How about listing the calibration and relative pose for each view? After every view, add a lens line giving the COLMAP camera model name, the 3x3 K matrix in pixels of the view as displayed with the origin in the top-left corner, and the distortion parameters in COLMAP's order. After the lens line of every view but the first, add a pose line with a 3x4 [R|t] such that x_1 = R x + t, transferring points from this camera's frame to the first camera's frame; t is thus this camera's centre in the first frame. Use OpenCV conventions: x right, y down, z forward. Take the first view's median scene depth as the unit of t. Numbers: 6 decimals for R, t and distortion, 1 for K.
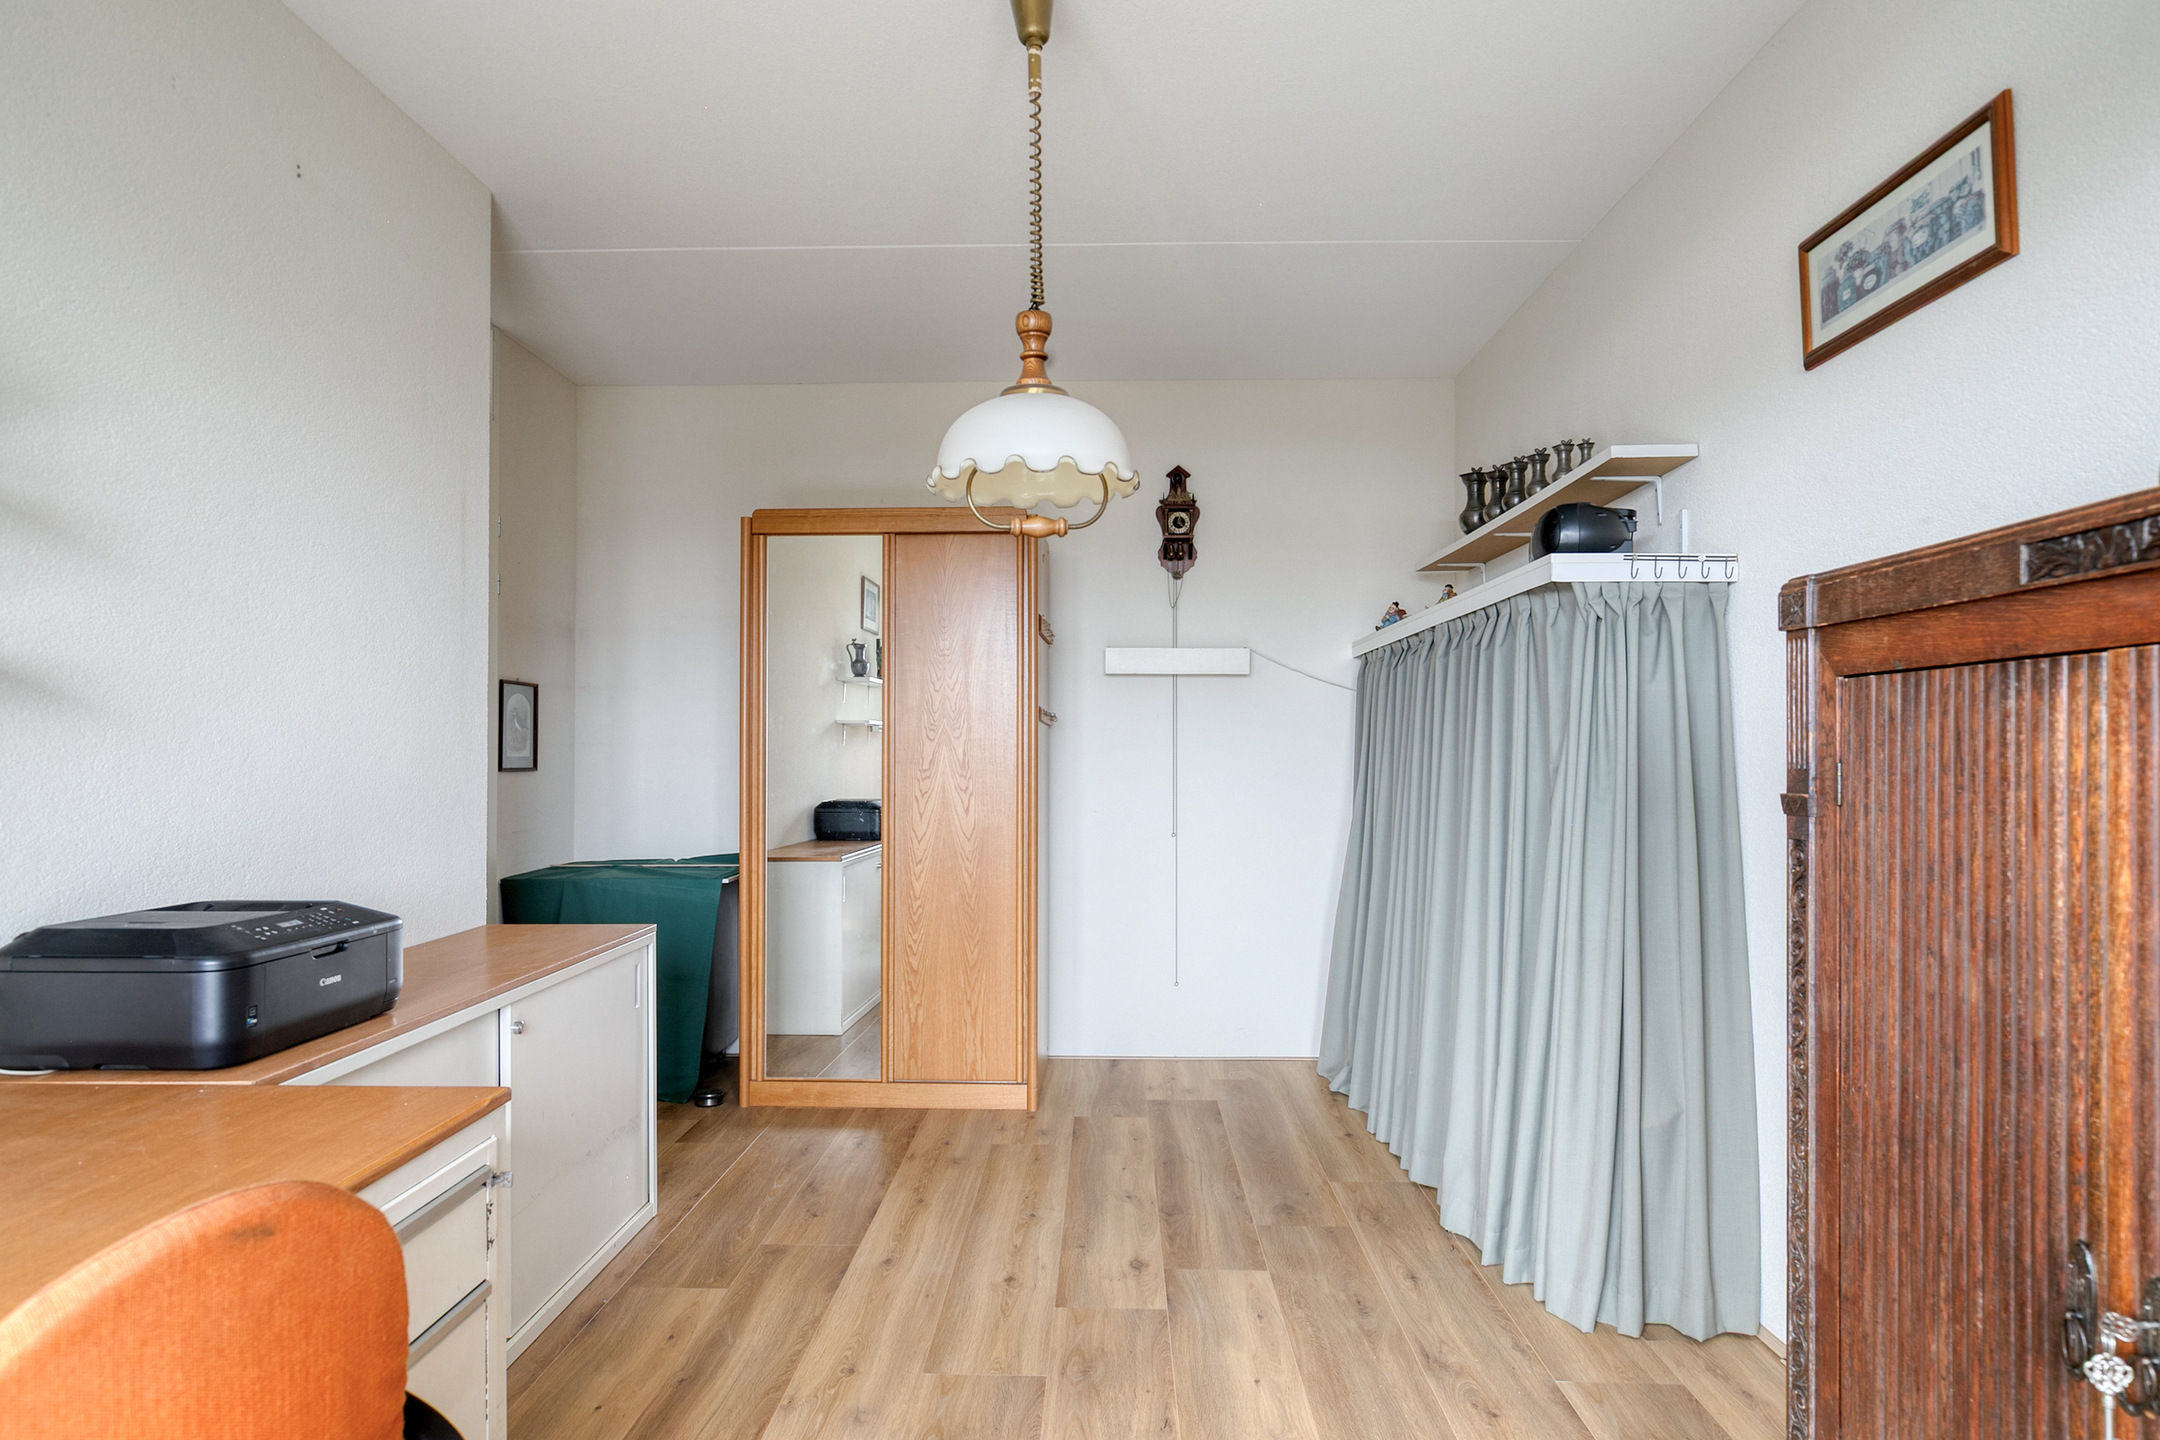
lens RADIAL K [[1217.5, 0, 1087.6], [0, 1217.5, 737.9], [0, 0, 1]] dist [-0.000934, -0.000156]
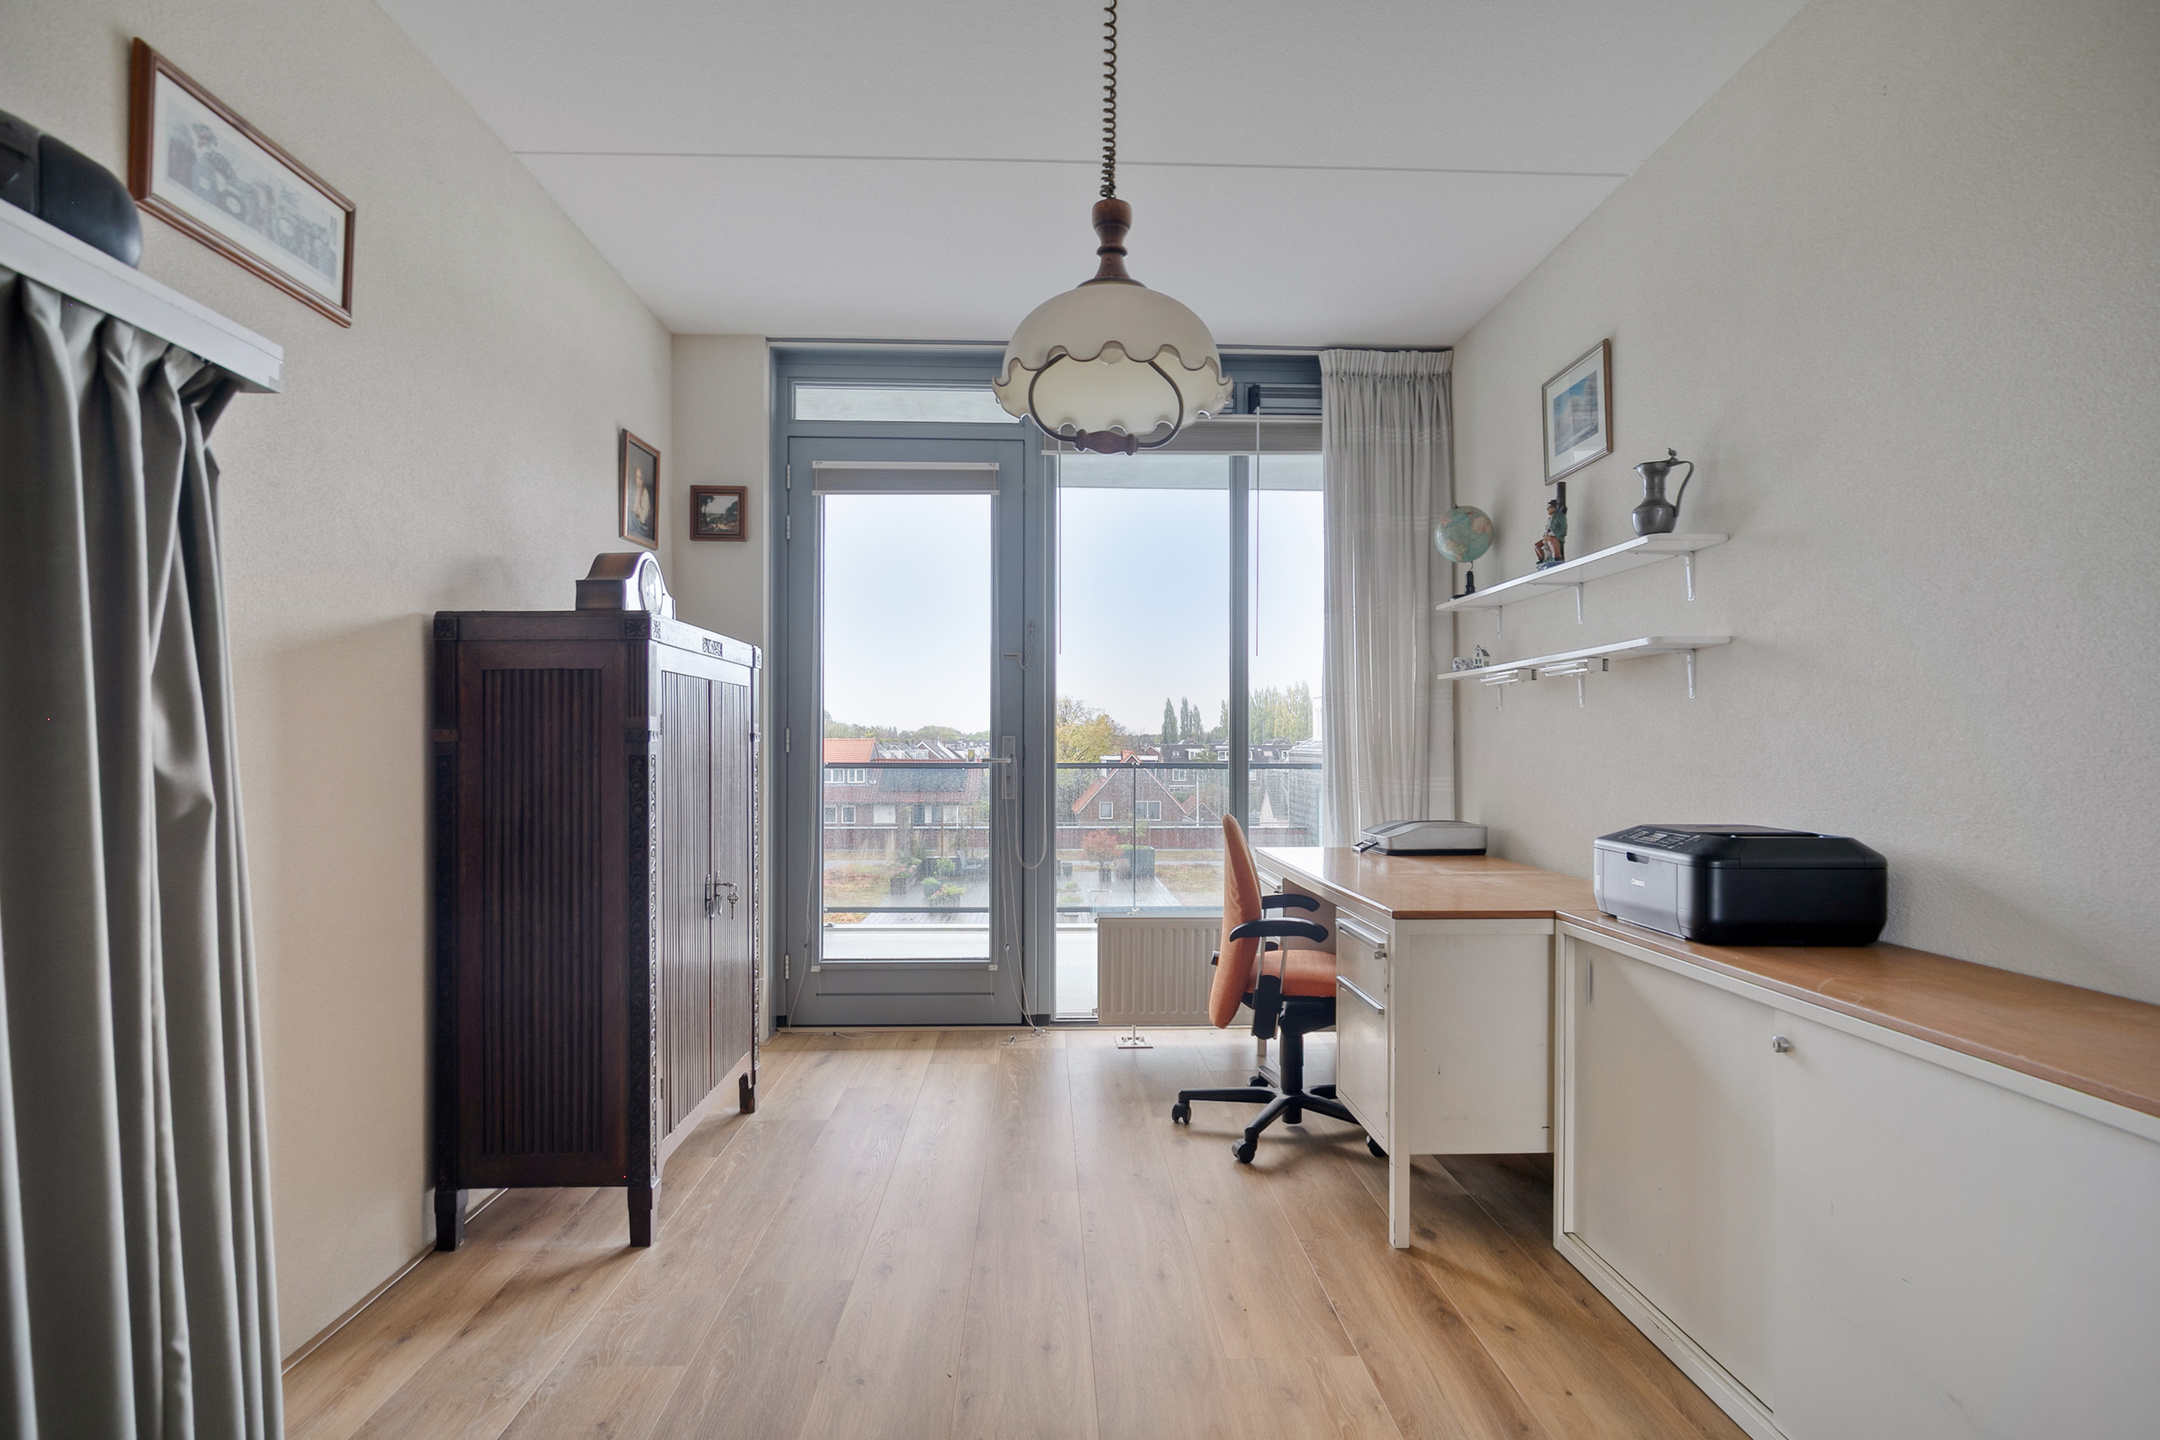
lens RADIAL K [[1148.9, 0, 1082.3], [0, 1148.9, 724.8], [0, 0, 1]] dist [-0.003110, -0.000068]
pose [[-0.997965, 0.000794, -0.063759, 0.030120], [0.002035, 0.999809, -0.019413, 0.058389], [0.063732, -0.019503, -0.997776, 1.997560]]
